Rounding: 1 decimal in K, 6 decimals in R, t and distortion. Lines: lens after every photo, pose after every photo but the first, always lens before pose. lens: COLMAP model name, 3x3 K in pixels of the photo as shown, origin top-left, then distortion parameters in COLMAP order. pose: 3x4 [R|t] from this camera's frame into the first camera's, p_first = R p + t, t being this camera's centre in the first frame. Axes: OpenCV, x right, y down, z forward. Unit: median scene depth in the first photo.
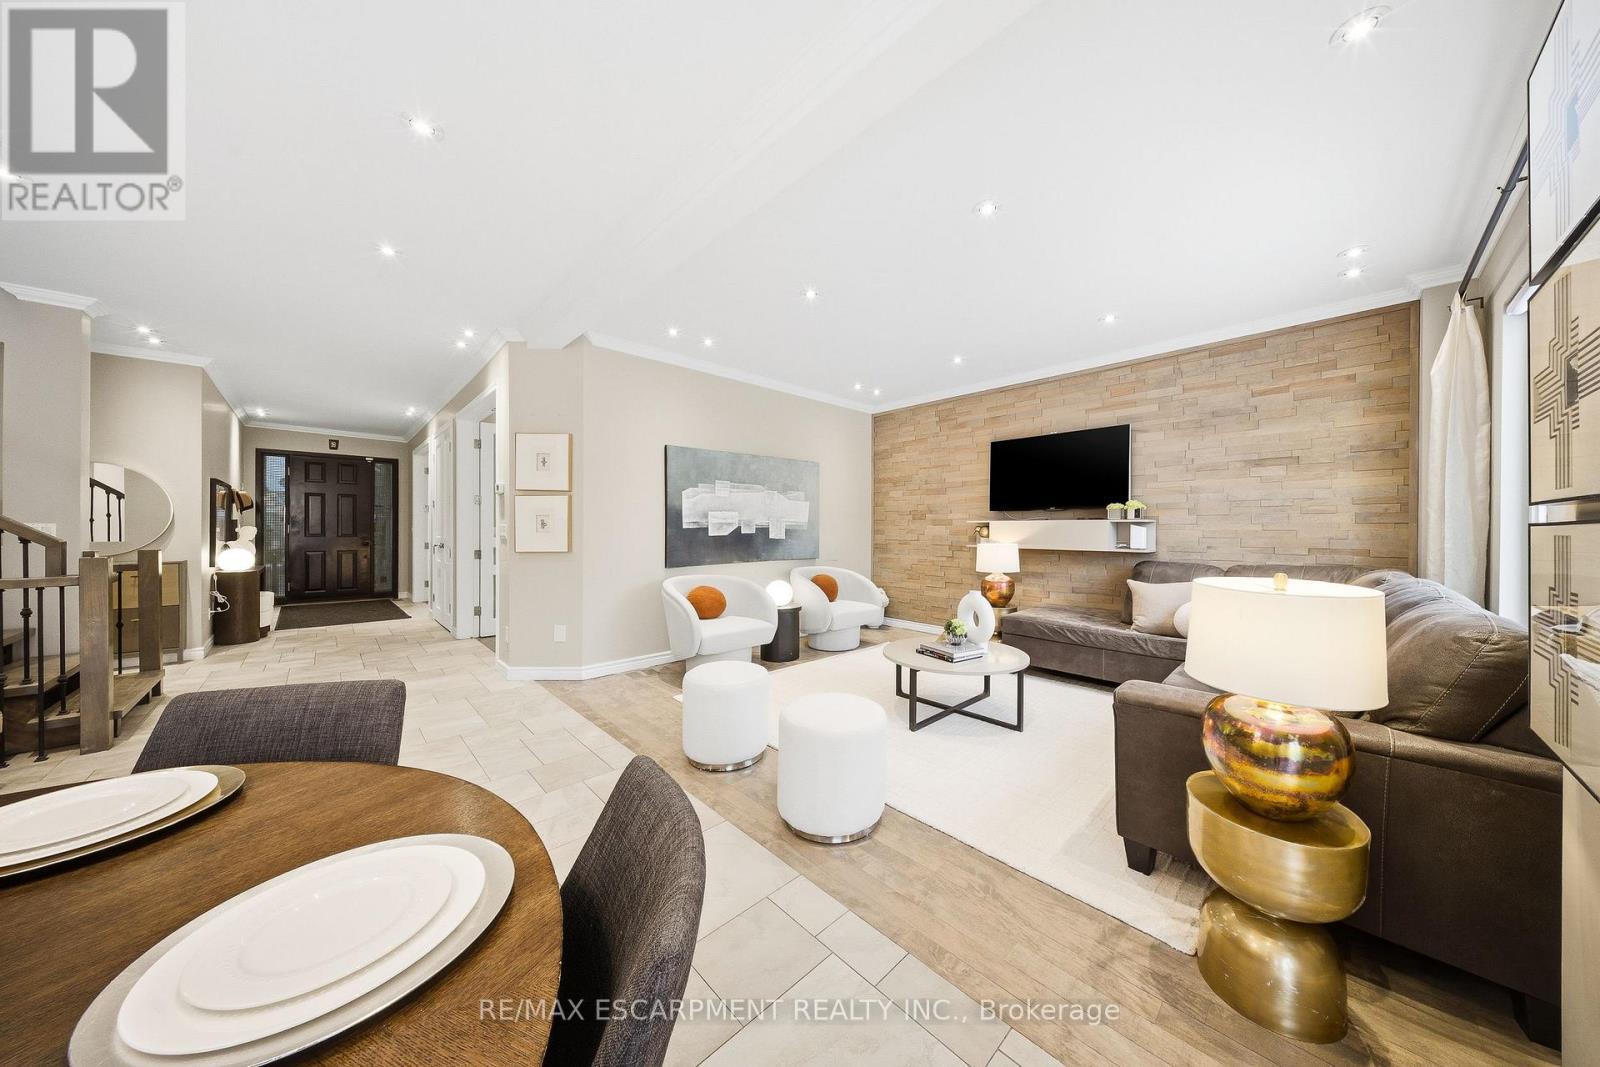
lens RADIAL K [[503.5, 0, 800.0], [0, 503.5, 533.5], [0, 0, 1]] dist [0.000680, -0.000017]
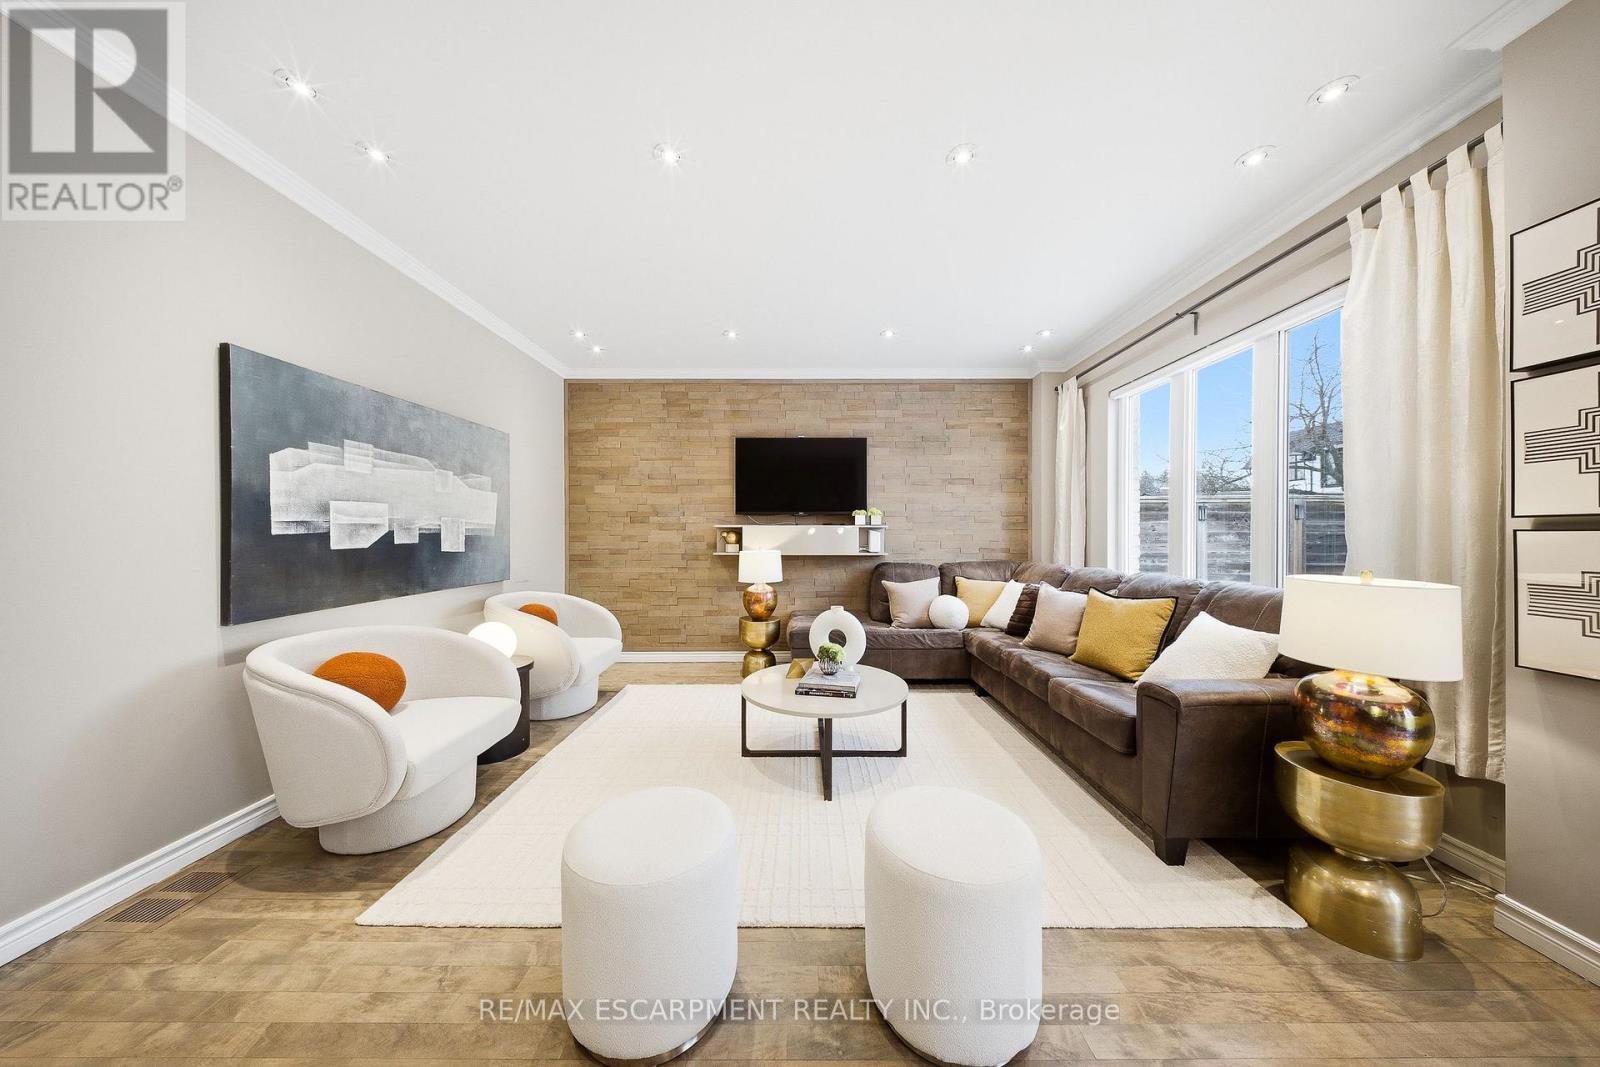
lens RADIAL K [[516.6, 0, 801.3], [0, 516.6, 539.5], [0, 0, 1]] dist [-0.000875, -0.000165]
pose [[0.685185, -0.009144, 0.728311, -0.235790], [0.008261, 0.999954, 0.004782, -0.003846], [-0.728322, 0.002740, 0.685230, 0.313627]]
